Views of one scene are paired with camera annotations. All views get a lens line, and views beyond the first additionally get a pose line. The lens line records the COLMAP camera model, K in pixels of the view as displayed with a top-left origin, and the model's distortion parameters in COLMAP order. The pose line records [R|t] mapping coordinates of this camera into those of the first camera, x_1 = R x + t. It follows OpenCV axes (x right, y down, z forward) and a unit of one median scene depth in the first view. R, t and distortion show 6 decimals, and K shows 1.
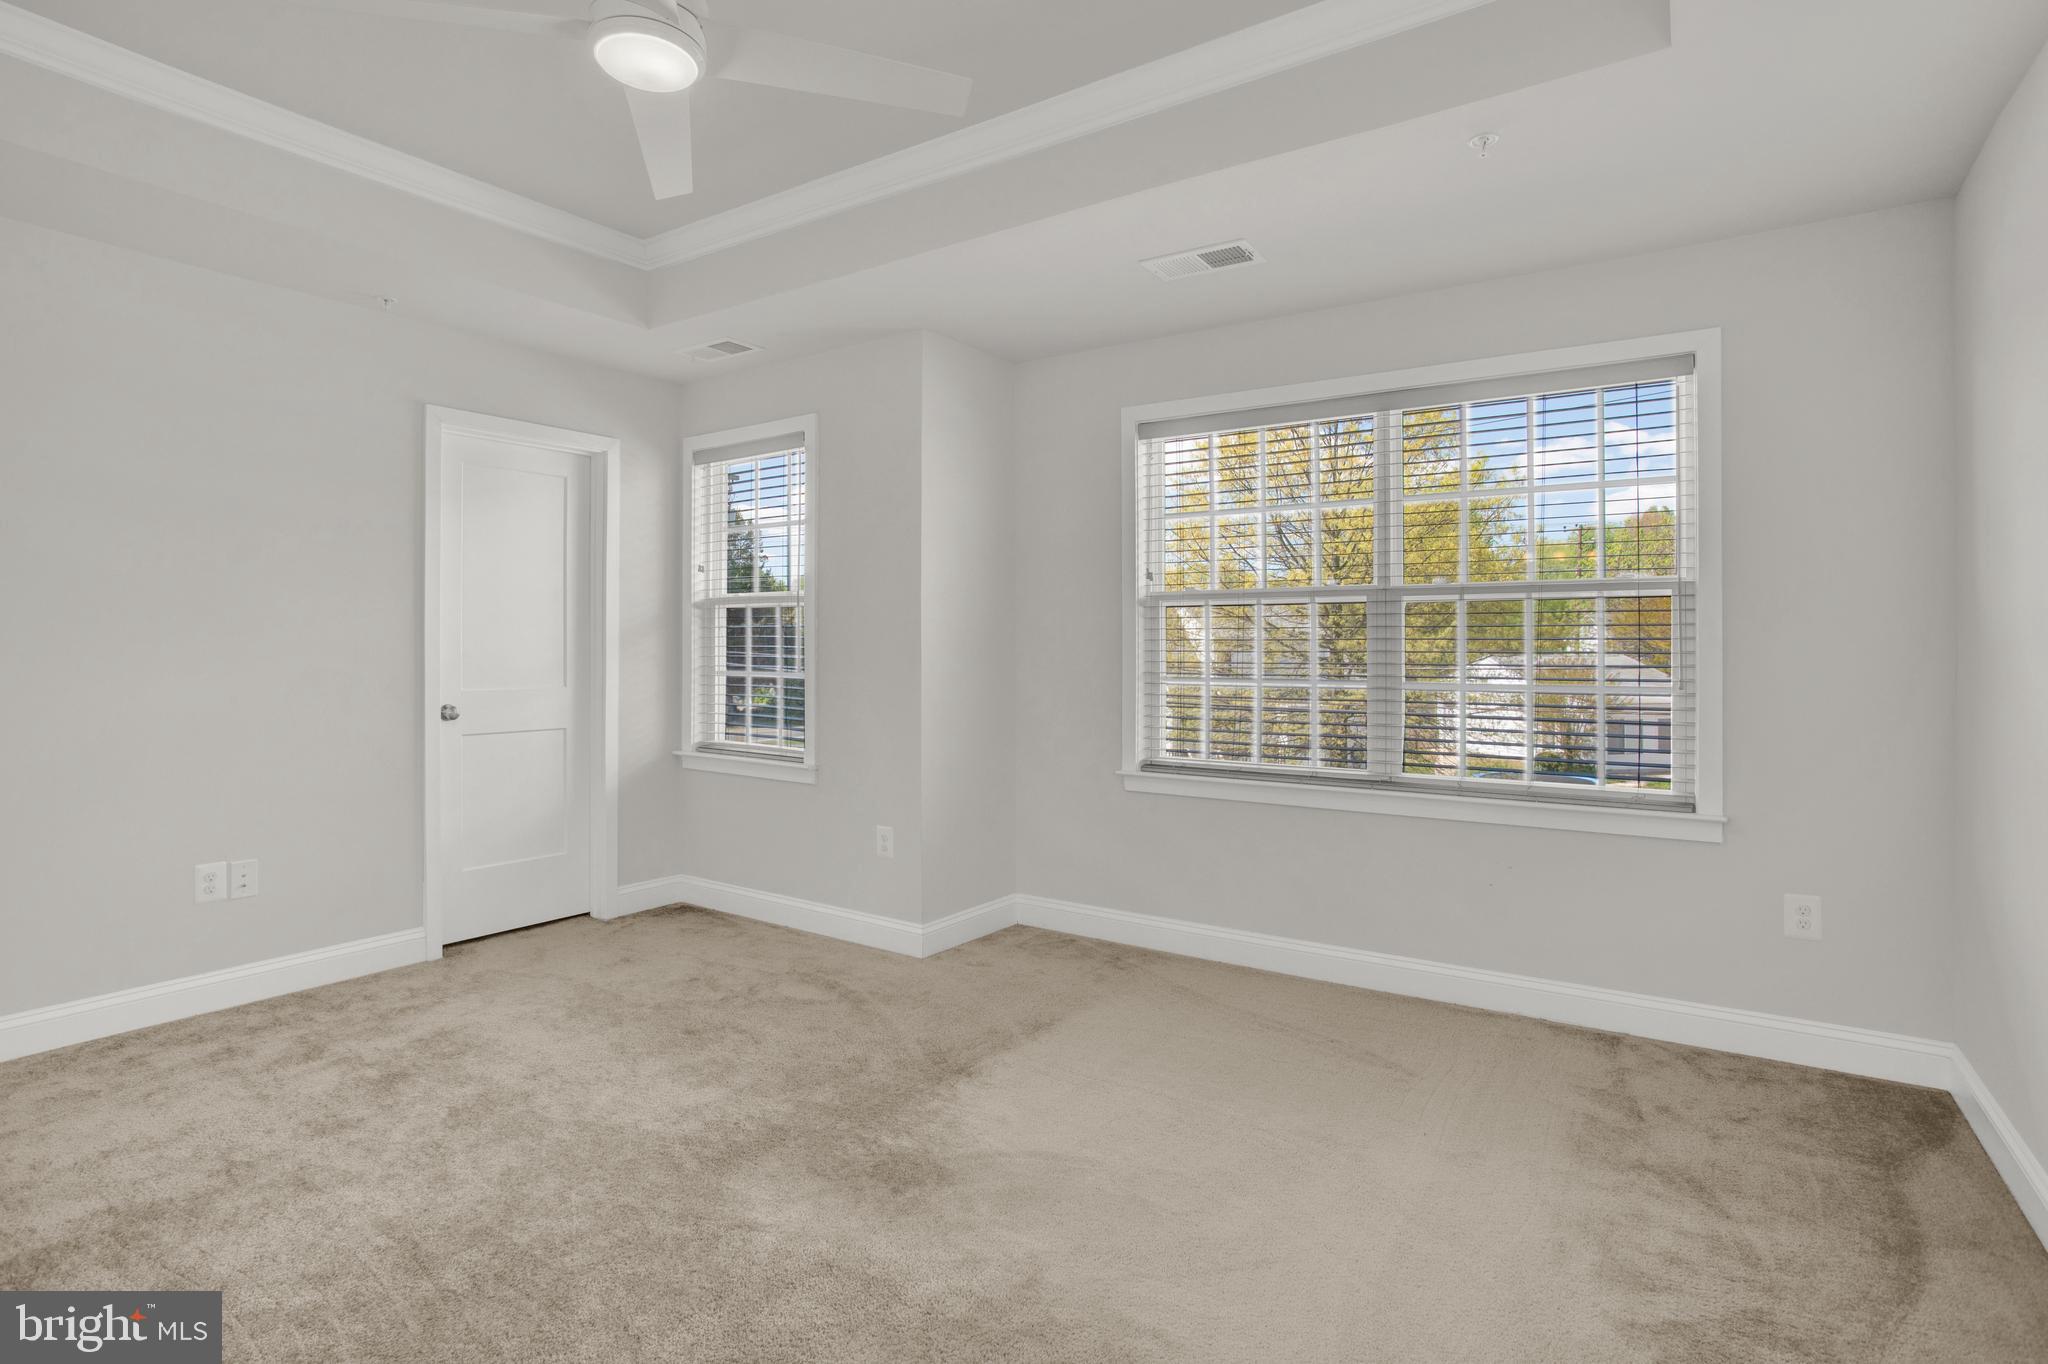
lens RADIAL K [[1017.1, 0, 1024.0], [0, 1017.1, 682.0], [0, 0, 1]] dist [0.000030, -0.000013]
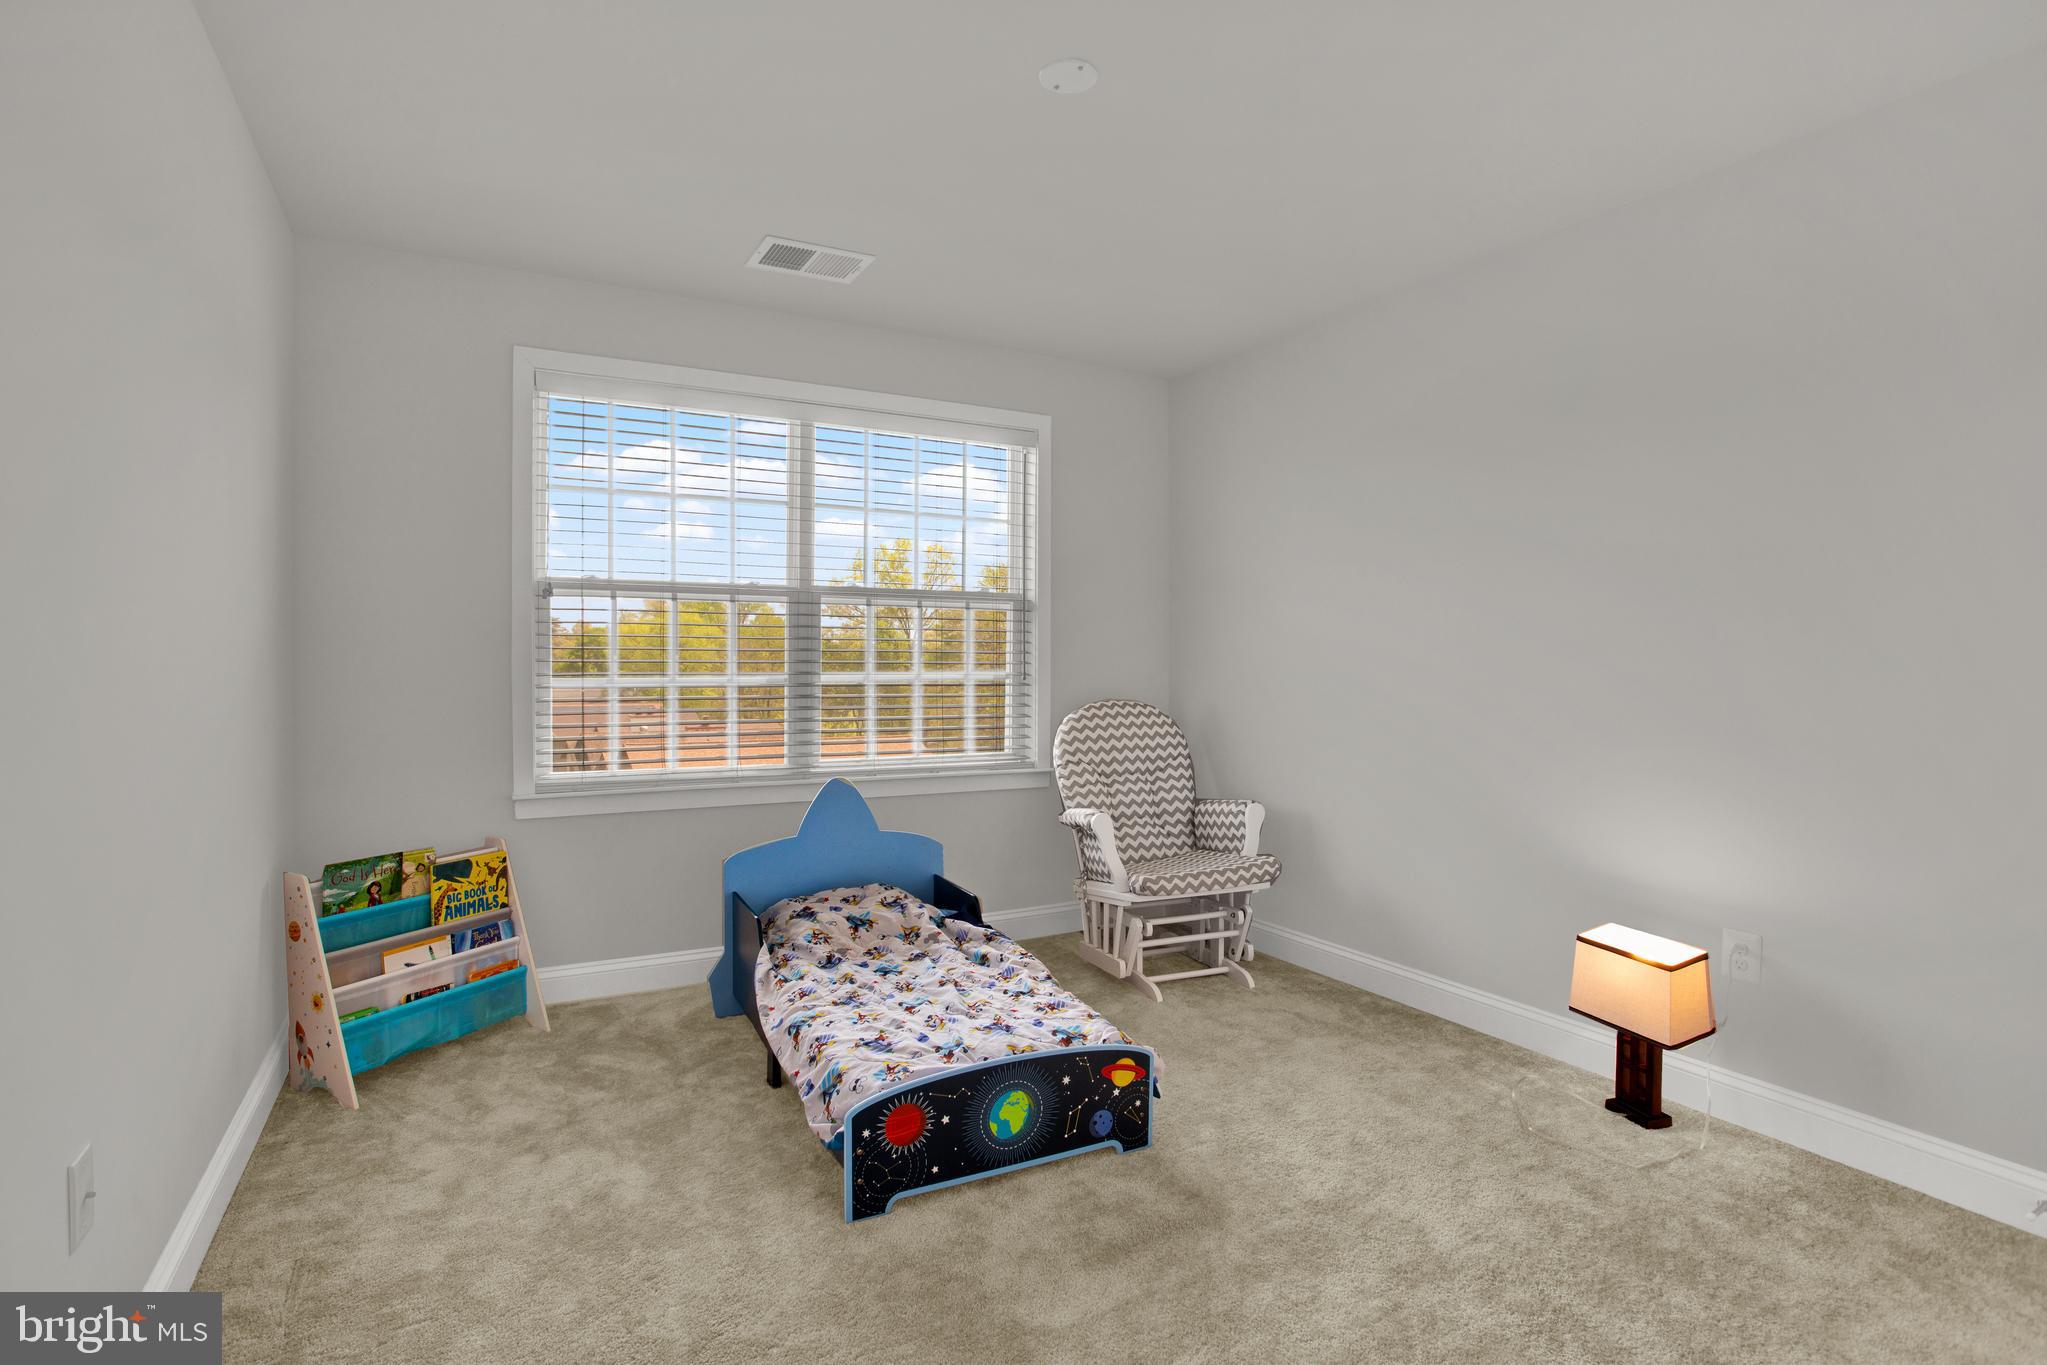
lens RADIAL K [[1016.6, 0, 1023.5], [0, 1016.6, 682.5], [0, 0, 1]] dist [0.000030, -0.000013]
pose [[0.472395, -0.020715, 0.881144, -0.511920], [0.017148, 0.999751, 0.014310, -0.008116], [-0.881220, 0.008350, 0.472632, 0.351029]]
